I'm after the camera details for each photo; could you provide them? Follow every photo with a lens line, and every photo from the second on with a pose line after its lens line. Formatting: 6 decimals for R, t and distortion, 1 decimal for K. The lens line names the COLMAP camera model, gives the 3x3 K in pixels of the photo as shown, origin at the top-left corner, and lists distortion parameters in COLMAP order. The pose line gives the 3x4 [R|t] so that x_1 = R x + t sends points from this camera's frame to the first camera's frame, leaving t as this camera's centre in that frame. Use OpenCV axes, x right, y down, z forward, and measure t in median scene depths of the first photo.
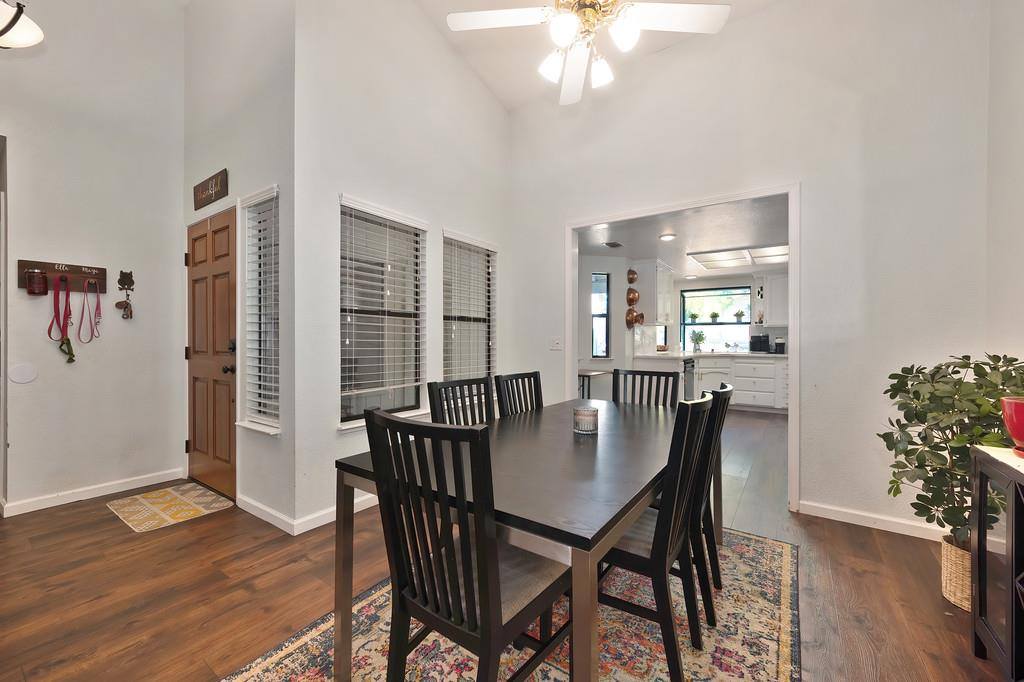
lens RADIAL K [[406.7, 0, 511.9], [0, 406.7, 339.3], [0, 0, 1]] dist [0.001869, -0.000116]
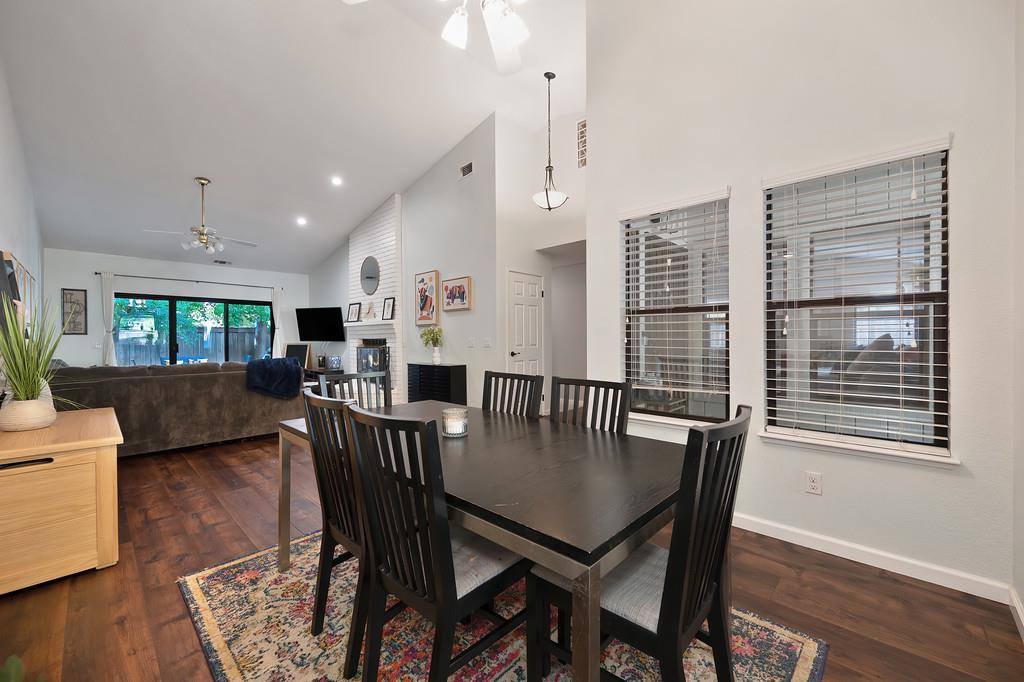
lens RADIAL K [[406.7, 0, 512.5], [0, 406.7, 334.1], [0, 0, 1]] dist [0.001869, -0.000116]
pose [[-0.158999, -0.014672, -0.987170, 0.327510], [0.005713, 0.999859, -0.015780, 0.002163], [0.987262, -0.008148, -0.158893, 0.377717]]
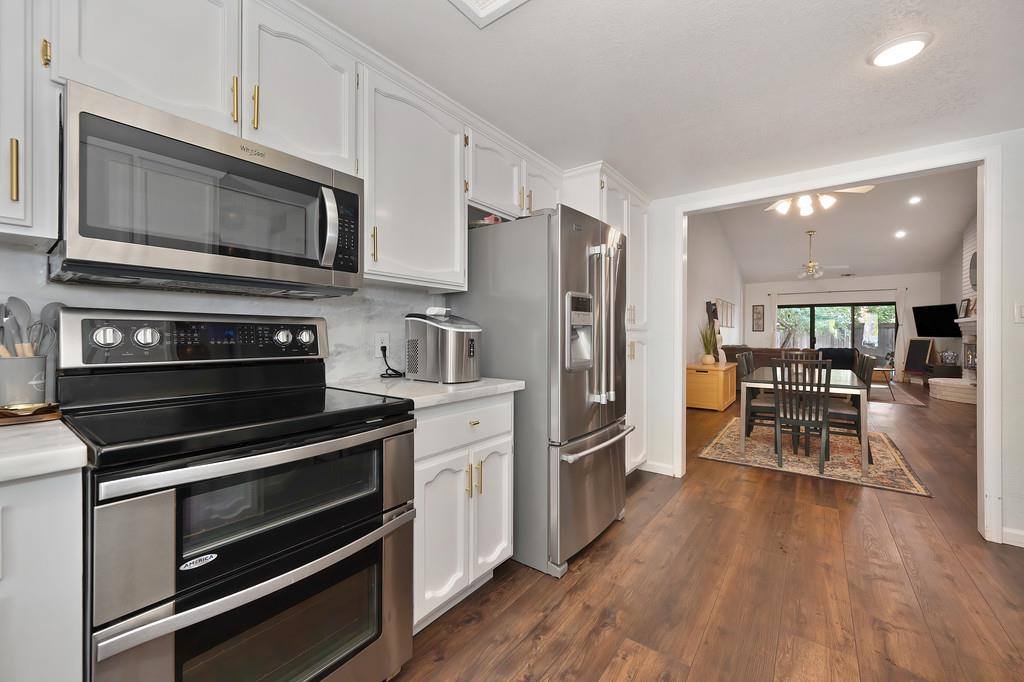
lens RADIAL K [[406.7, 0, 517.1], [0, 406.7, 336.5], [0, 0, 1]] dist [0.001869, -0.000116]
pose [[-0.999424, -0.007687, 0.033043, 0.512140], [-0.007500, 0.999955, 0.005783, 0.002565], [-0.033086, 0.005532, -0.999437, 0.997945]]
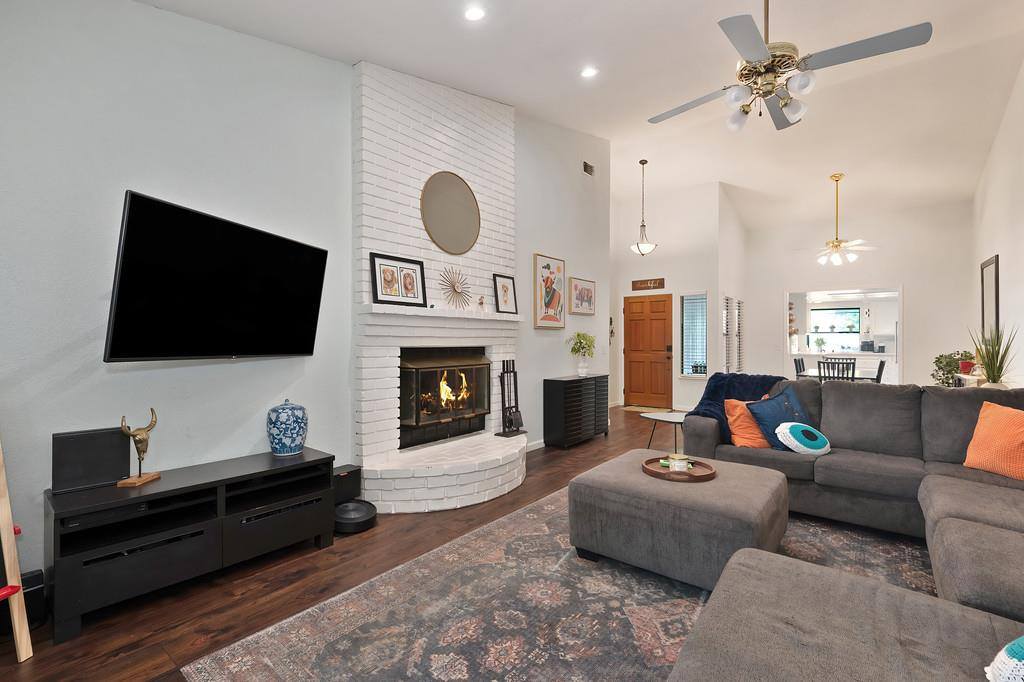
lens RADIAL K [[455.1, 0, 512.3], [0, 455.1, 343.2], [0, 0, 1]] dist [0.010527, -0.000593]
pose [[0.998157, 0.000588, -0.060676, -0.649518], [-0.000108, 0.999969, 0.007918, -0.015058], [0.060679, -0.007896, 0.998126, -0.839721]]
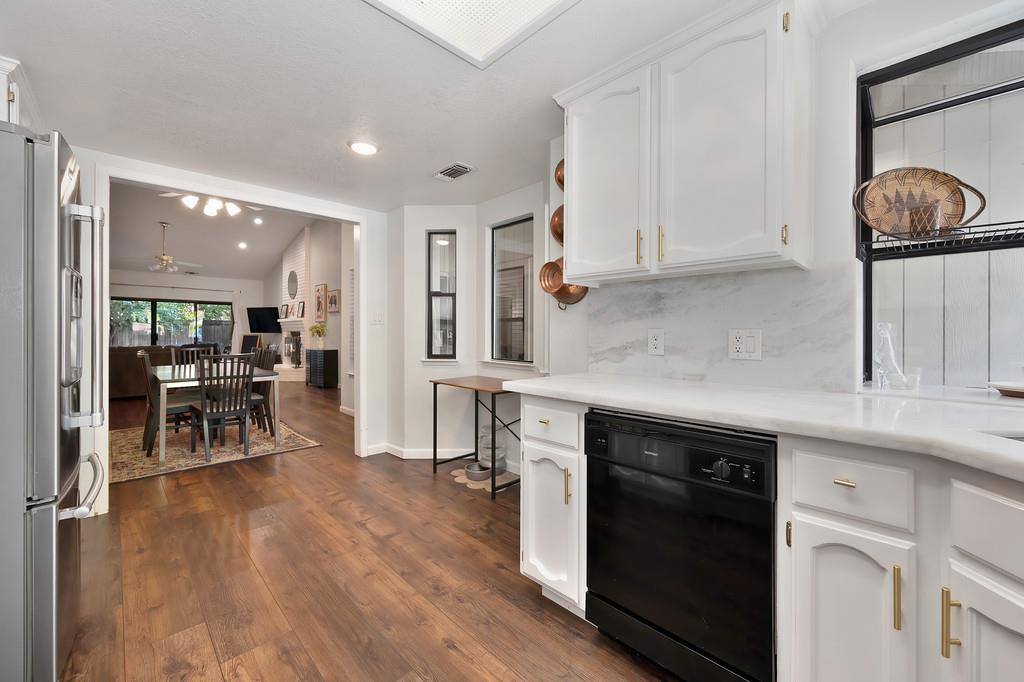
lens RADIAL K [[406.7, 0, 514.3], [0, 406.7, 331.3], [0, 0, 1]] dist [0.001869, -0.000116]
pose [[-0.189571, -0.007873, -0.981835, 0.647054], [-0.004599, 0.999964, -0.007131, 0.003067], [0.981856, 0.003164, -0.189600, 0.950804]]
